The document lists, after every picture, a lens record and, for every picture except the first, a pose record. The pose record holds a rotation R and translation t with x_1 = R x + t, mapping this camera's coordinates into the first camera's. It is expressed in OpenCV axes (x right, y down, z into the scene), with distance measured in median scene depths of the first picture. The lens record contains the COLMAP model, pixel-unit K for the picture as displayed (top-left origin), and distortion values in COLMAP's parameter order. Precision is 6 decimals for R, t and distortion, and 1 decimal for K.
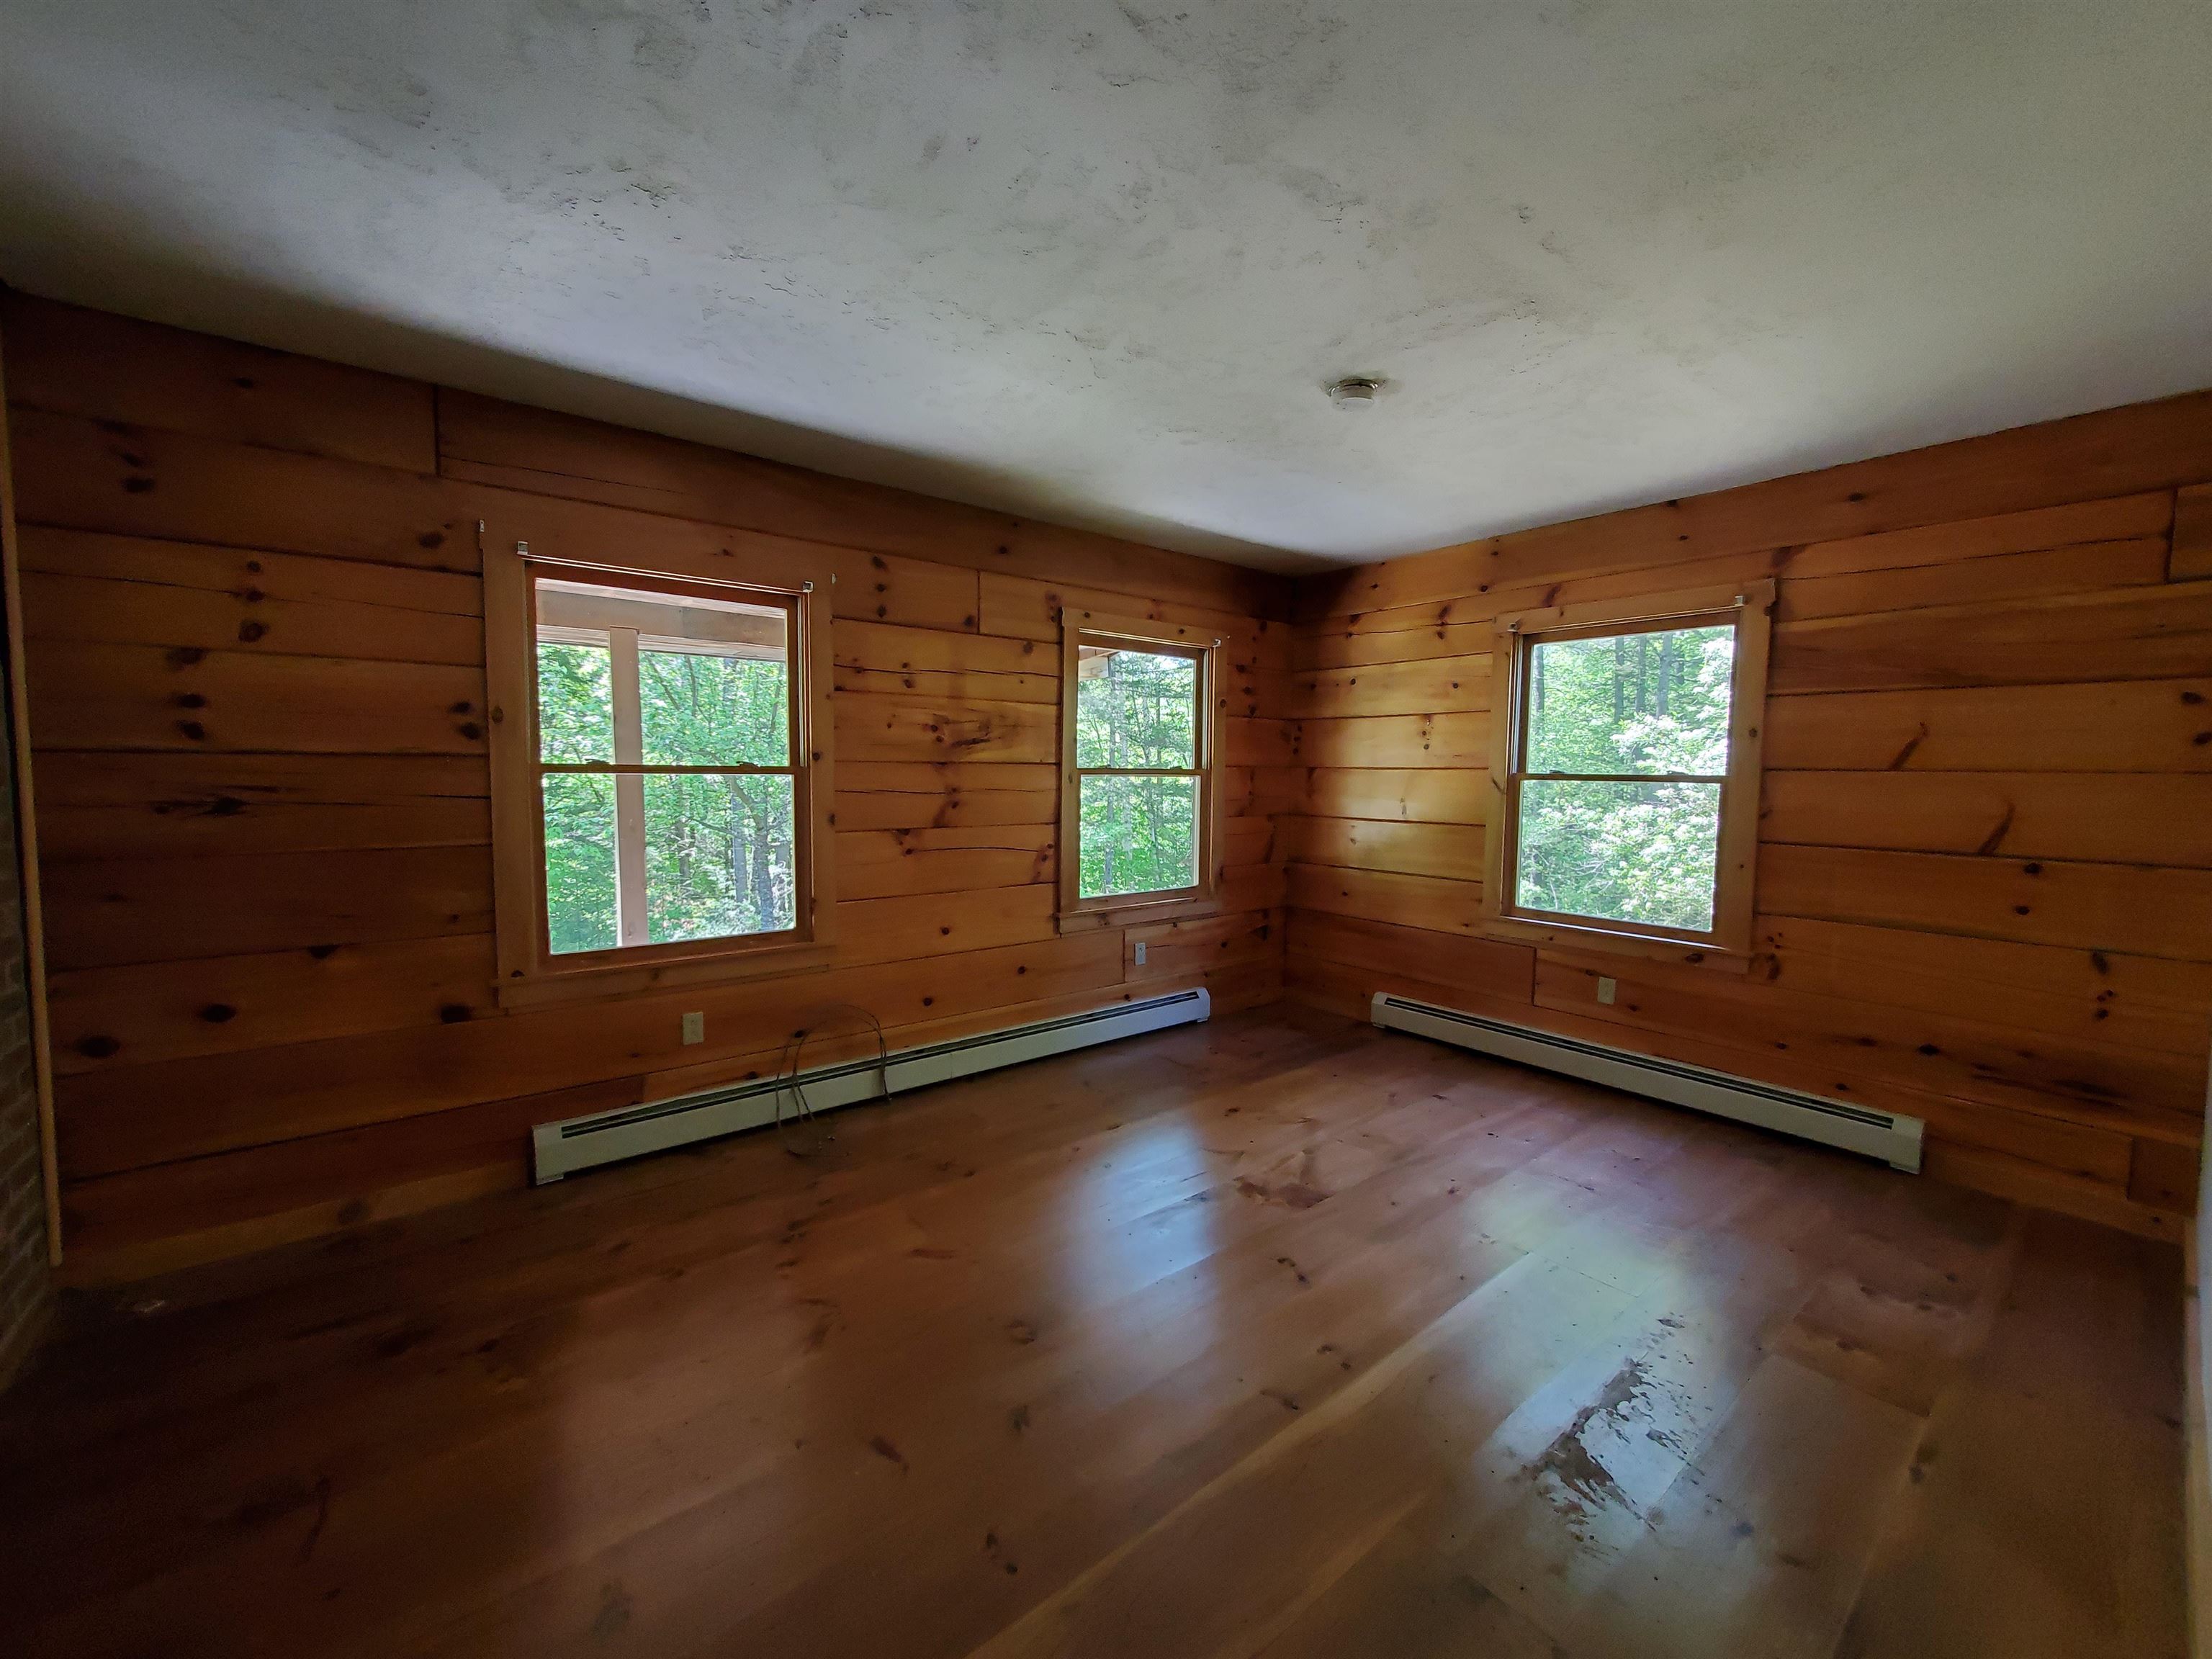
lens RADIAL K [[884.5, 0, 1107.6], [0, 884.5, 846.6], [0, 0, 1]] dist [-0.001229, -0.000025]
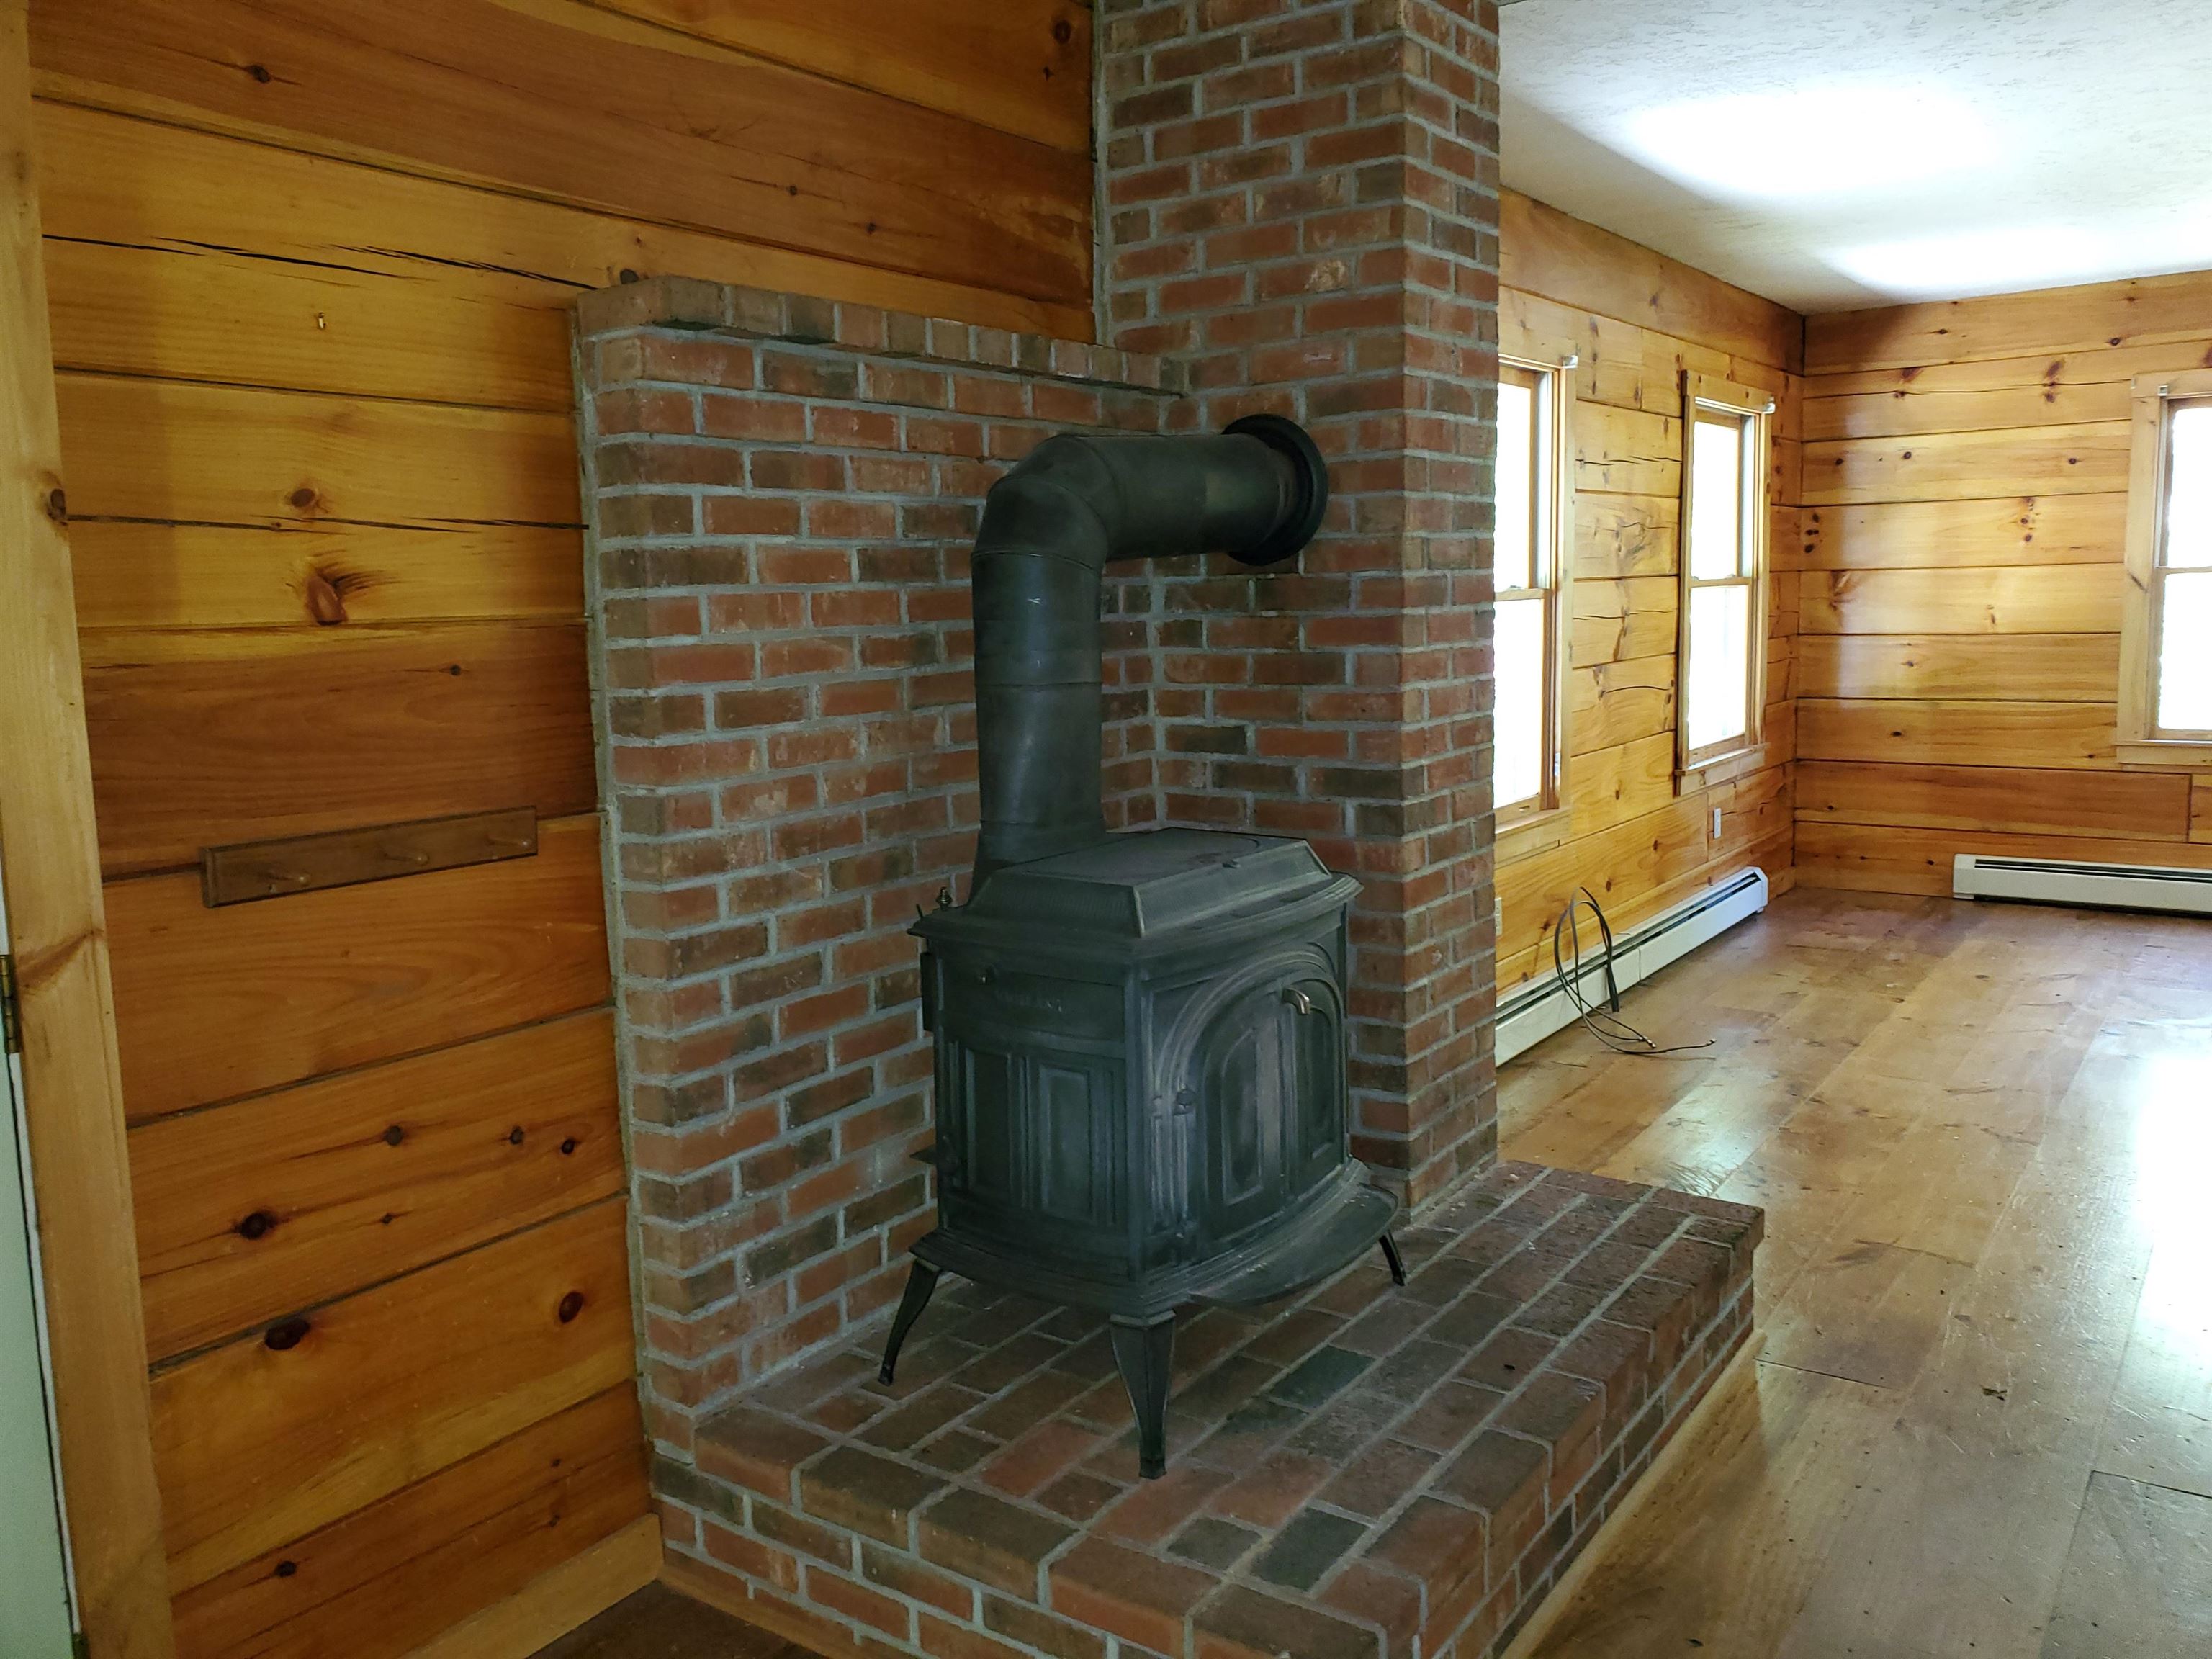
lens RADIAL K [[1720.9, 0, 1105.9], [0, 1720.9, 817.8], [0, 0, 1]] dist [-0.000281, 0.003839]
pose [[0.966663, -0.070752, 0.246085, -0.855044], [0.059886, 0.996882, 0.051372, 0.009242], [-0.248952, -0.034922, 0.967886, -0.307491]]
